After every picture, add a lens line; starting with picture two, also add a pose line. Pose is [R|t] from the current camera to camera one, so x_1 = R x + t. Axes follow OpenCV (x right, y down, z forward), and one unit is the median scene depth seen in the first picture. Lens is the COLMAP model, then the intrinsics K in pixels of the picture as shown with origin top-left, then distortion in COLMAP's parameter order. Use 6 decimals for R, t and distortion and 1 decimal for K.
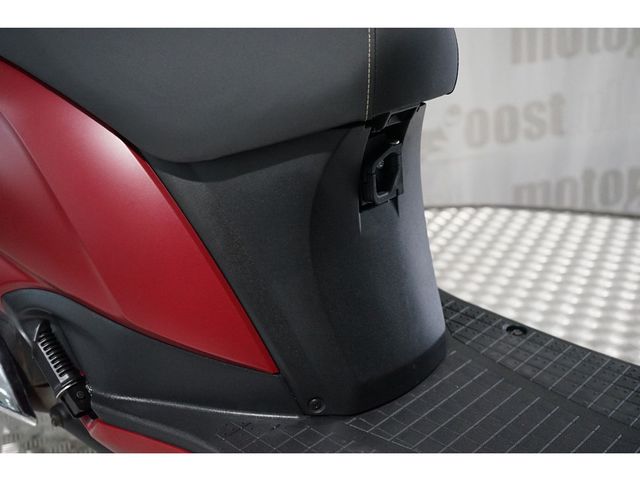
lens RADIAL K [[802.0, 0, 317.4], [0, 802.0, 241.3], [0, 0, 1]] dist [0.010946, 0.000000]
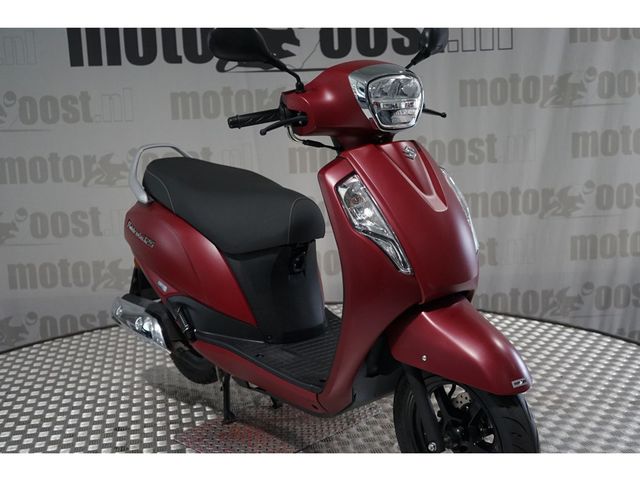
lens RADIAL K [[802.0, 0, 320.0], [0, 802.0, 245.1], [0, 0, 1]] dist [0.010946, 0.000000]
pose [[0.990715, 0.068474, -0.117451, 0.150450], [-0.084925, 0.986313, -0.141334, 0.079356], [0.106165, 0.149997, 0.982970, -0.575662]]
